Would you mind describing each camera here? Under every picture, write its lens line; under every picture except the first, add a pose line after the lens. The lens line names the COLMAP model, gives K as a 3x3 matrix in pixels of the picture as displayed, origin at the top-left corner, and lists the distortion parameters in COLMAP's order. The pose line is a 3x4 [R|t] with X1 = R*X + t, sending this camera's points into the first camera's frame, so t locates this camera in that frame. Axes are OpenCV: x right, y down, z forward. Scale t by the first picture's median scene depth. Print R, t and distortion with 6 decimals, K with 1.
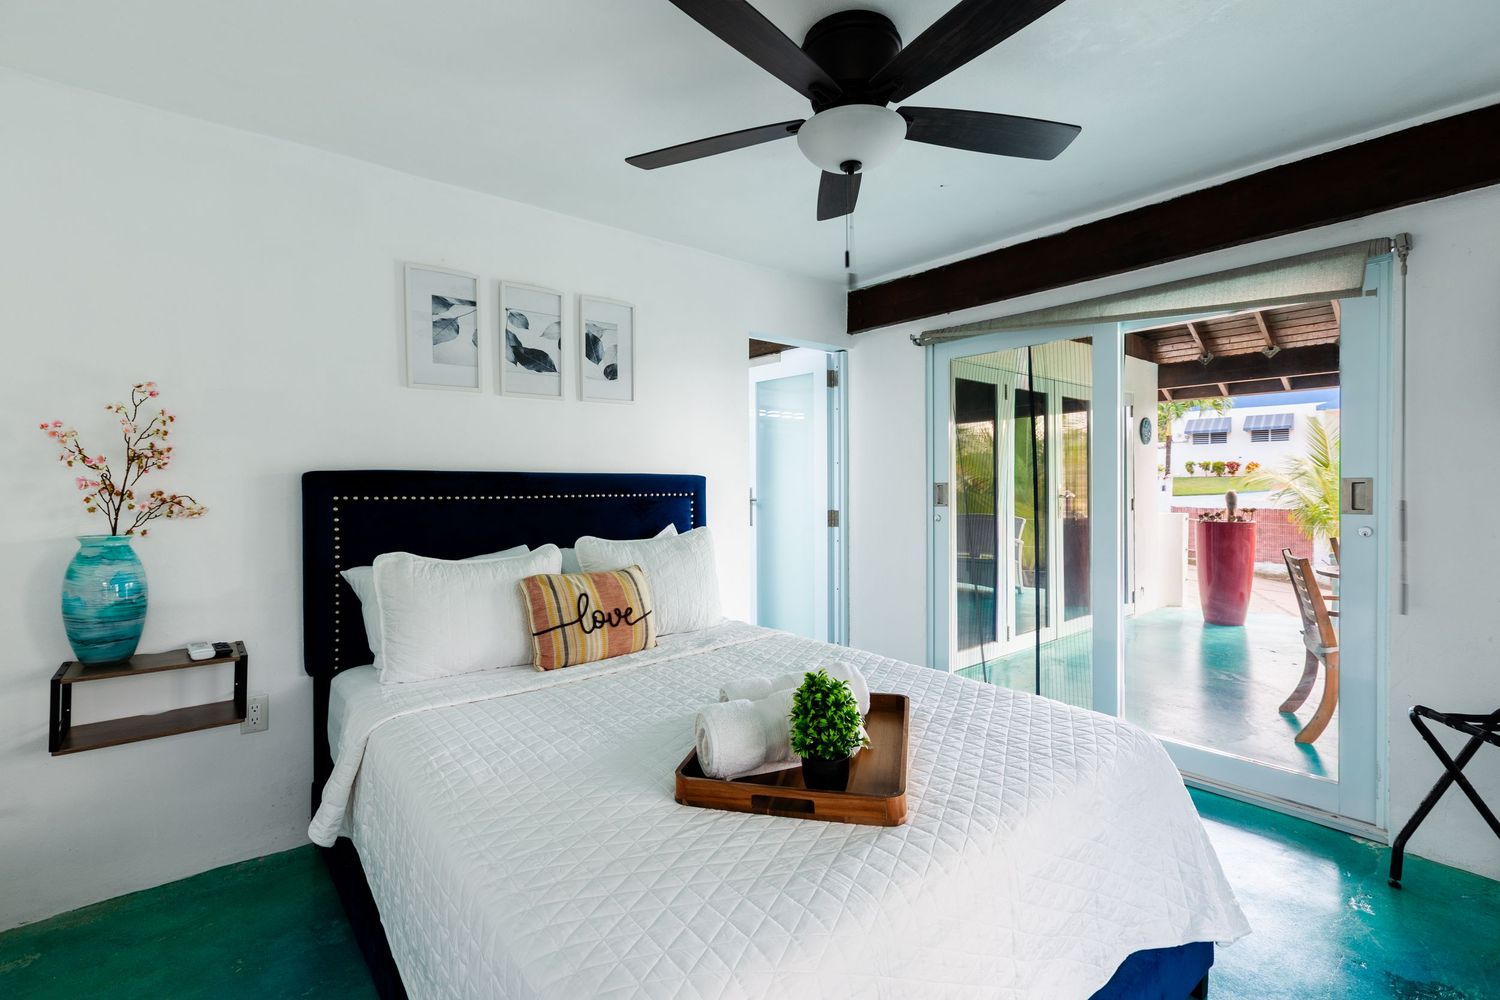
lens RADIAL K [[672.0, 0, 742.0], [0, 672.0, 496.0], [0, 0, 1]] dist [0.001402, 0.000435]
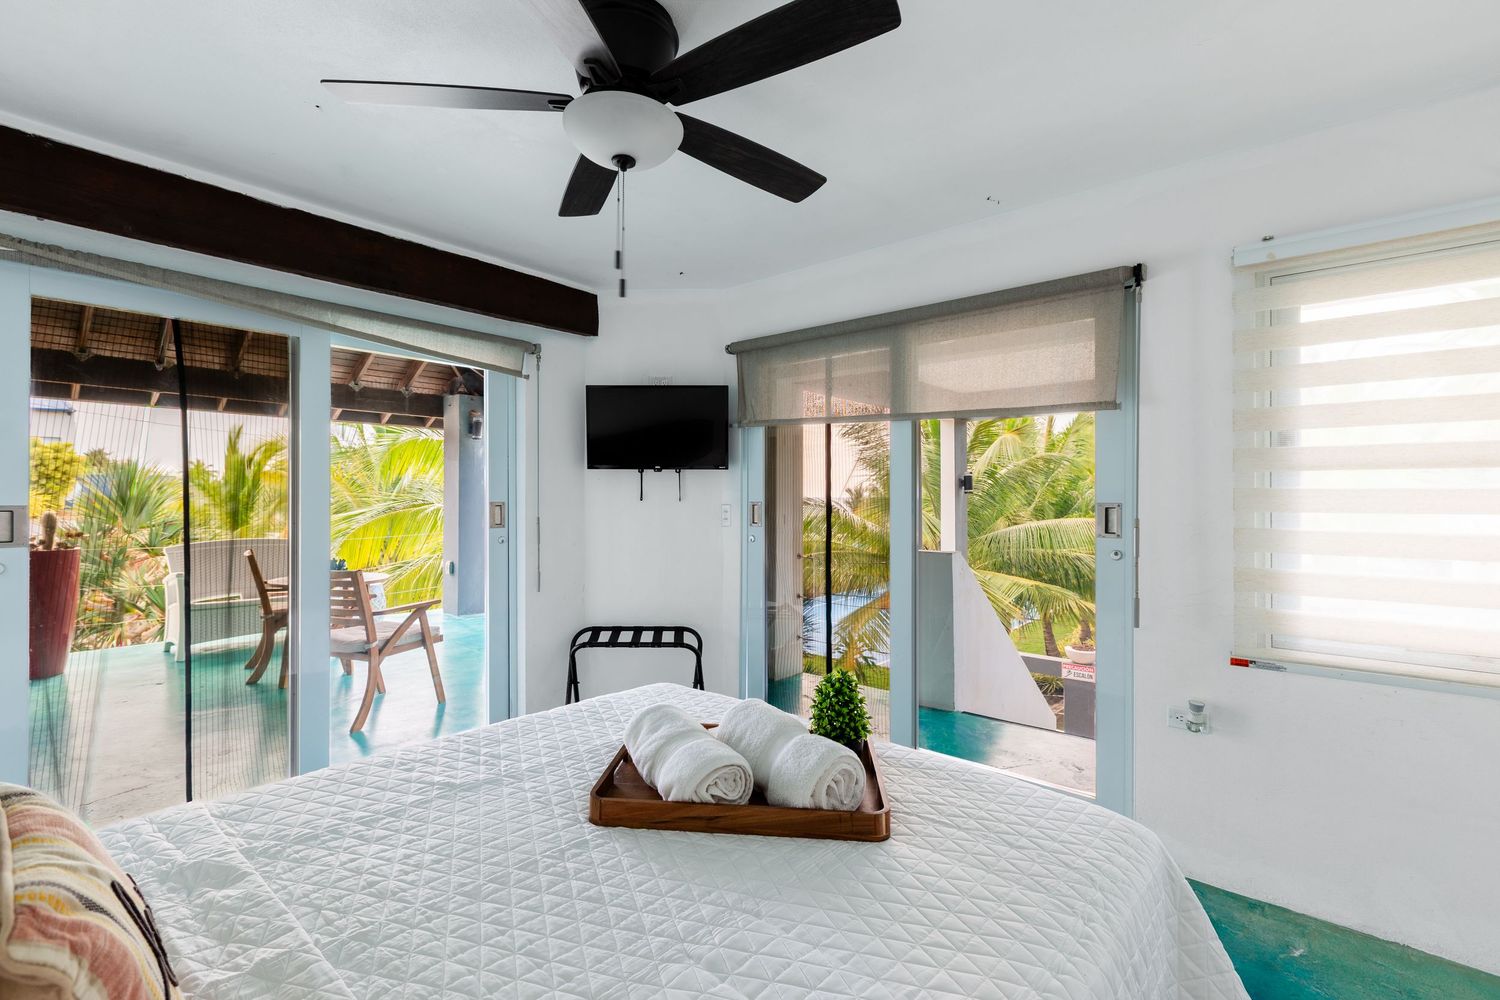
lens RADIAL K [[672.0, 0, 742.0], [0, 672.0, 496.0], [0, 0, 1]] dist [0.001402, 0.000435]
pose [[-0.165133, 0.009750, 0.986223, -0.551860], [0.015374, 0.999855, -0.007310, -0.021623], [-0.986151, 0.013955, -0.165259, 0.728656]]
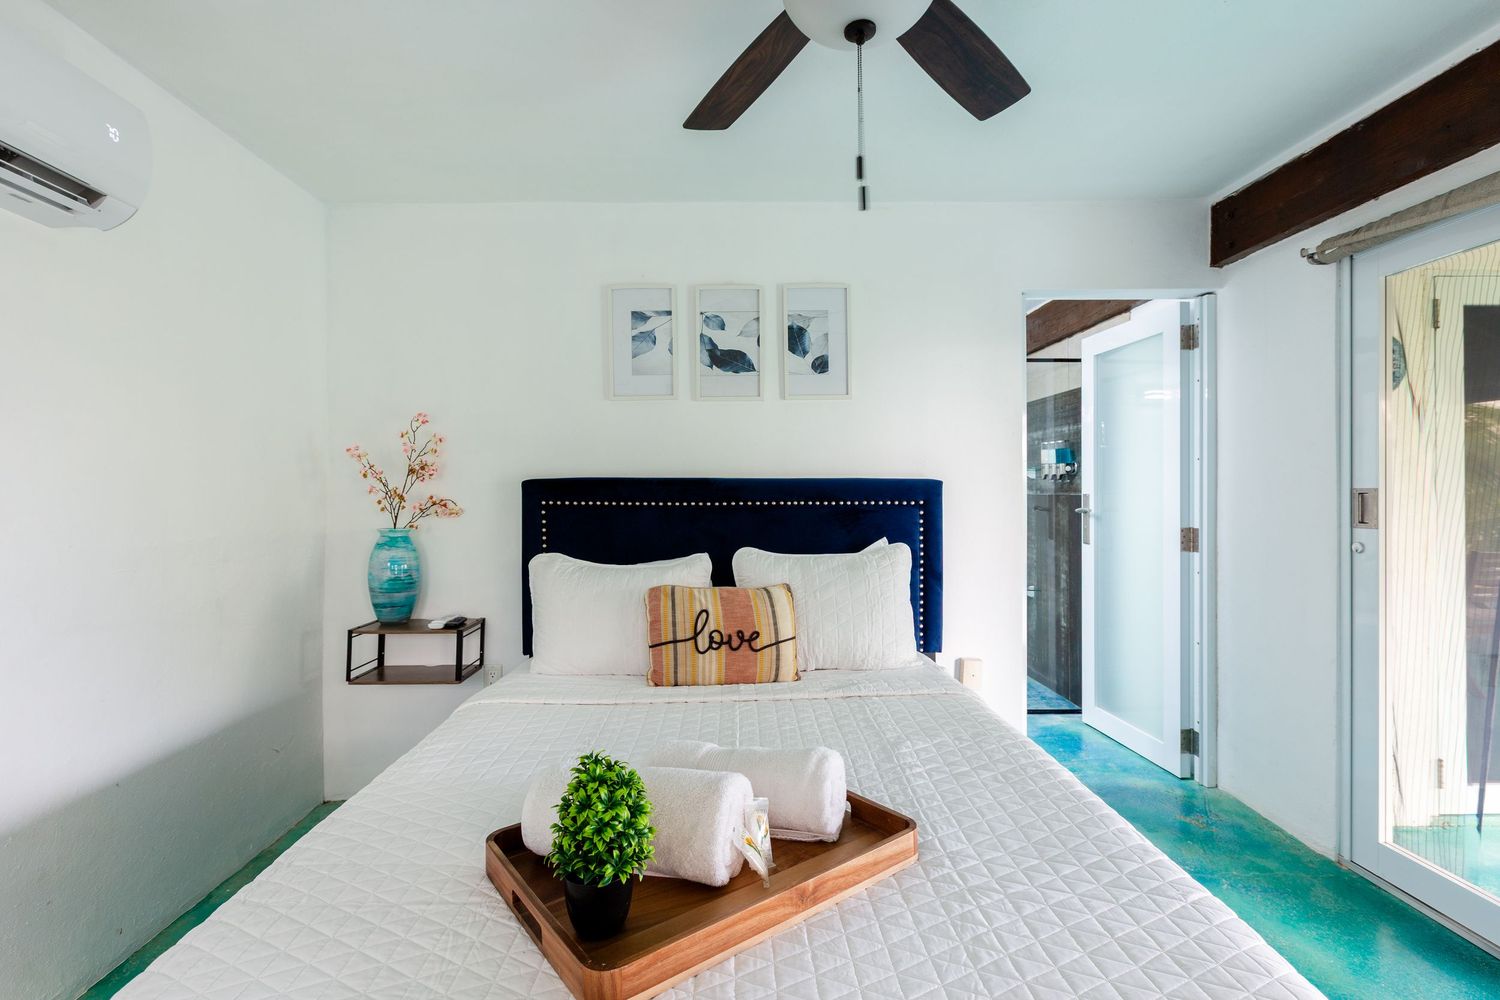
lens RADIAL K [[691.1, 0, 738.8], [0, 691.1, 499.3], [0, 0, 1]] dist [-0.000537, 0.000433]
pose [[0.782705, 0.010222, -0.622308, 0.370643], [-0.010561, 0.999939, 0.003142, -0.009396], [0.622303, 0.004113, 0.782766, 0.272493]]
